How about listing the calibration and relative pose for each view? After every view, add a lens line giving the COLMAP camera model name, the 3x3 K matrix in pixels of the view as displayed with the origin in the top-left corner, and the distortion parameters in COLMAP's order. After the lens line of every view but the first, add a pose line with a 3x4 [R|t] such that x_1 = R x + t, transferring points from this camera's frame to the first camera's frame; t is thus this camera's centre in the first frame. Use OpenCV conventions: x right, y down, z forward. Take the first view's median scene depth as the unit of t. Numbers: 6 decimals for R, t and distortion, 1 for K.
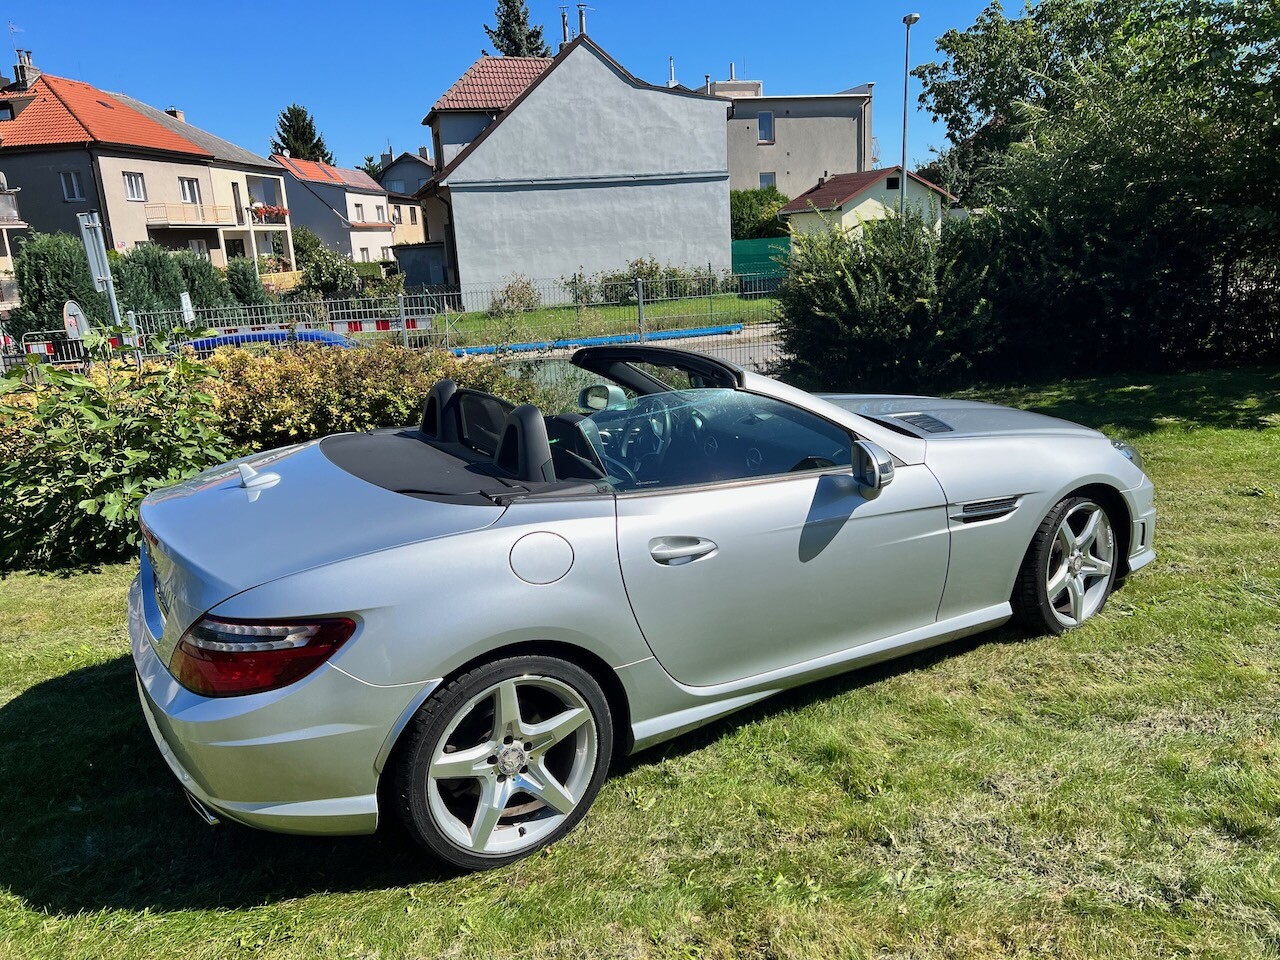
lens RADIAL K [[956.1, 0, 638.3], [0, 956.1, 474.9], [0, 0, 1]] dist [0.049911, -0.056508]
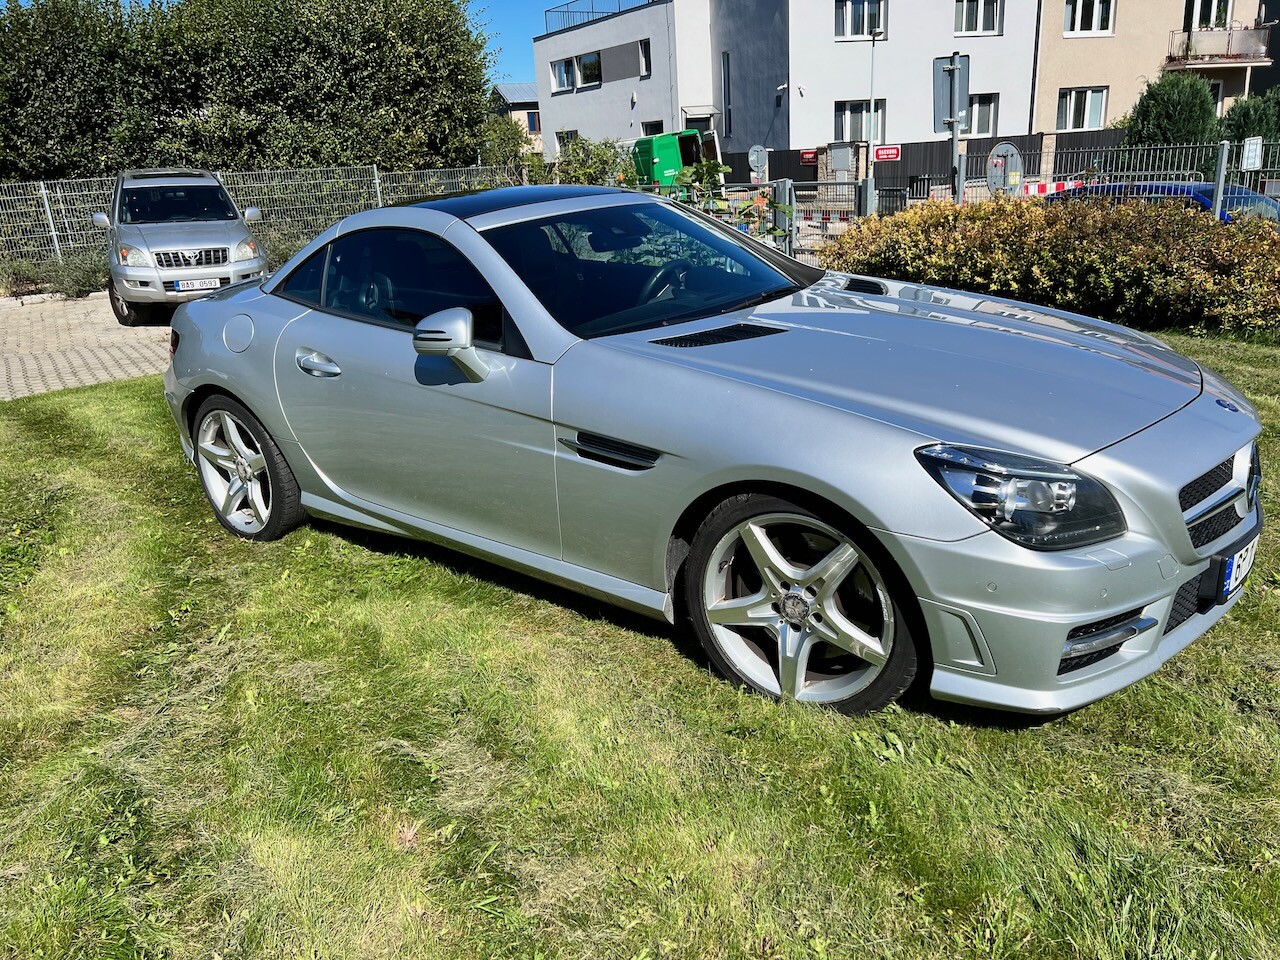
lens RADIAL K [[956.1, 0, 641.0], [0, 956.1, 485.1], [0, 0, 1]] dist [0.049911, -0.056508]
pose [[0.377046, 0.333504, -0.864067, 0.106823], [-0.190934, 0.940871, 0.279831, -0.015736], [0.906300, 0.059470, 0.418429, 0.074606]]
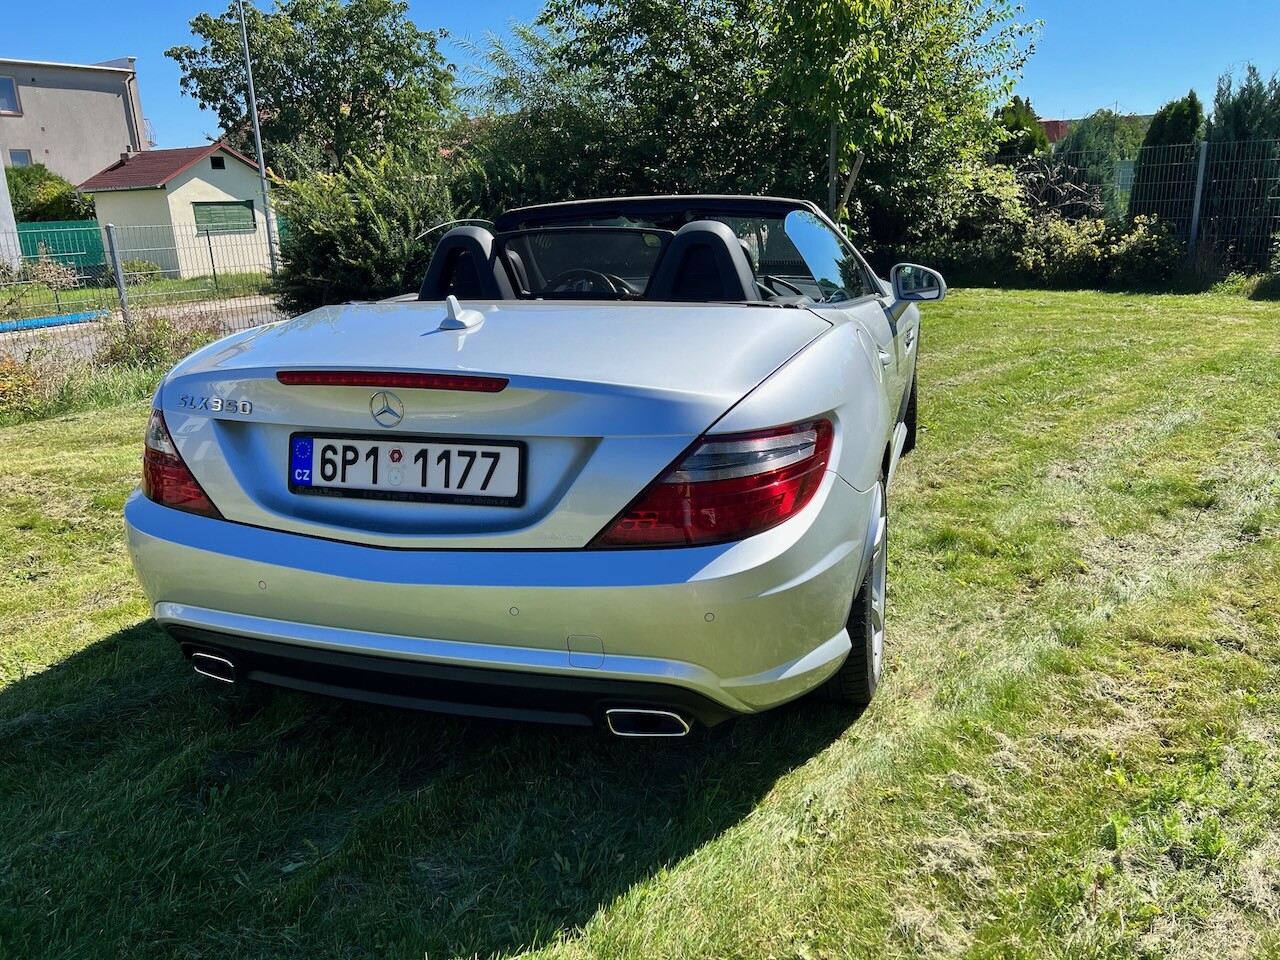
lens RADIAL K [[956.1, 0, 641.6], [0, 956.1, 483.2], [0, 0, 1]] dist [0.049911, -0.056508]
pose [[0.747159, -0.159772, 0.645156, -0.076796], [0.157519, 0.985589, 0.061656, 0.009566], [-0.645710, 0.055557, 0.761559, 0.036537]]
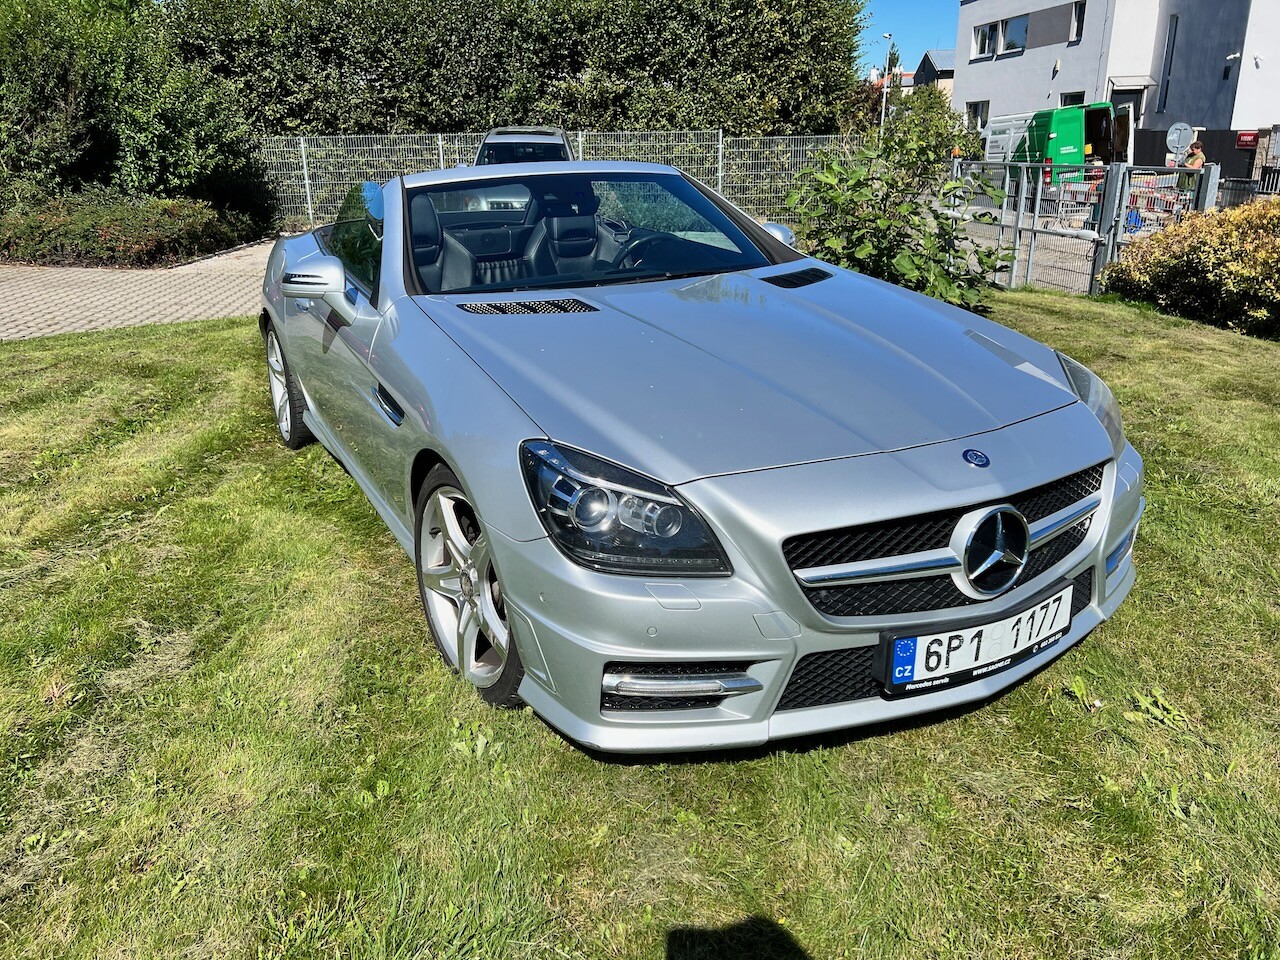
lens RADIAL K [[956.1, 0, 629.3], [0, 956.1, 474.0], [0, 0, 1]] dist [0.049911, -0.056508]
pose [[-0.046140, 0.380737, -0.923532, 0.114175], [-0.223483, 0.897148, 0.381025, -0.026407], [0.973615, 0.223974, 0.043694, 0.122628]]
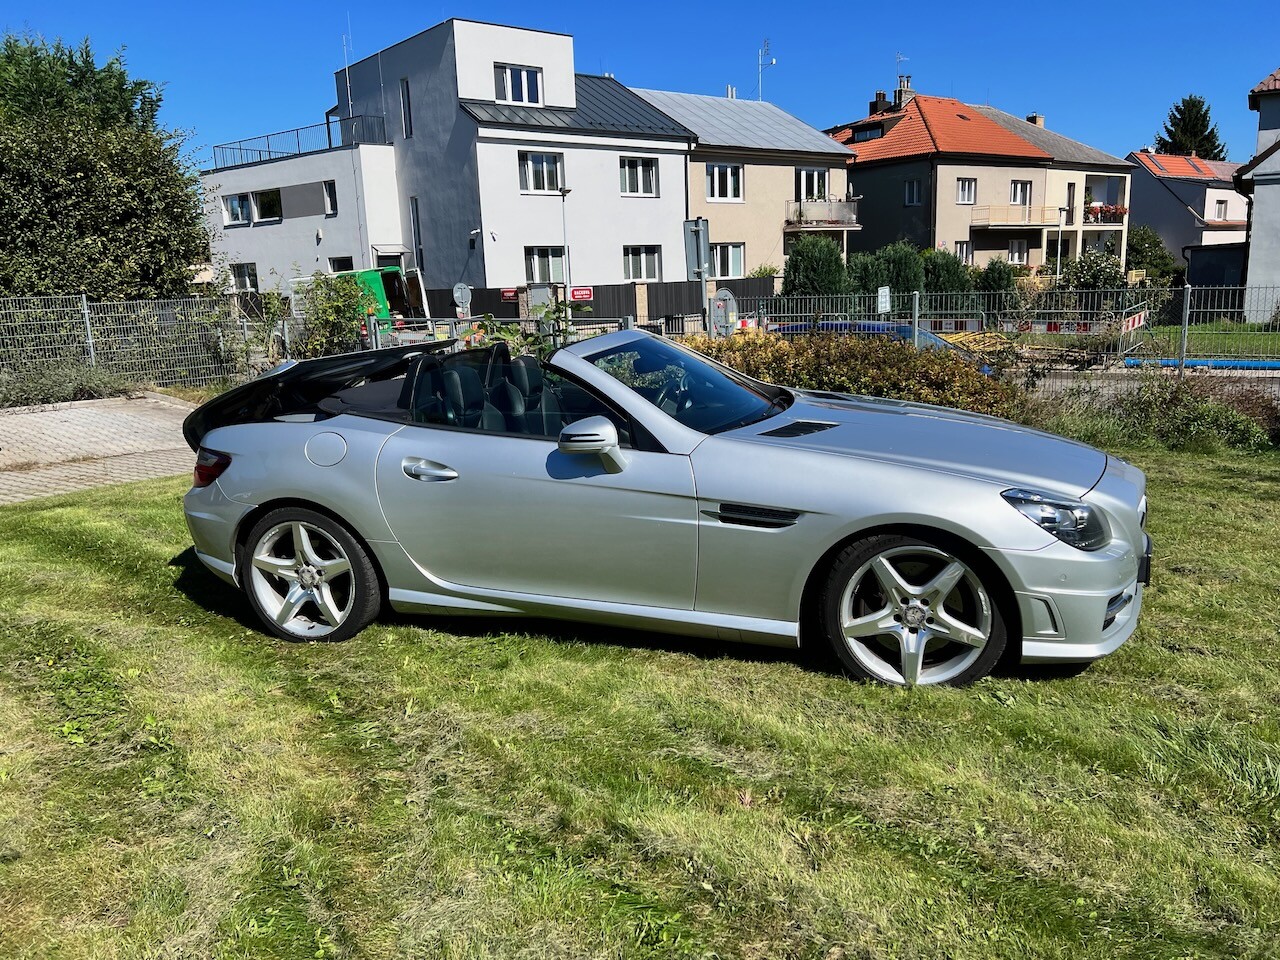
lens RADIAL K [[956.1, 0, 641.6], [0, 956.1, 468.2], [0, 0, 1]] dist [0.049911, -0.056508]
pose [[0.668305, 0.178211, -0.722226, 0.102961], [-0.183184, 0.980408, 0.072410, -0.006361], [0.720980, 0.083909, 0.687857, 0.025260]]
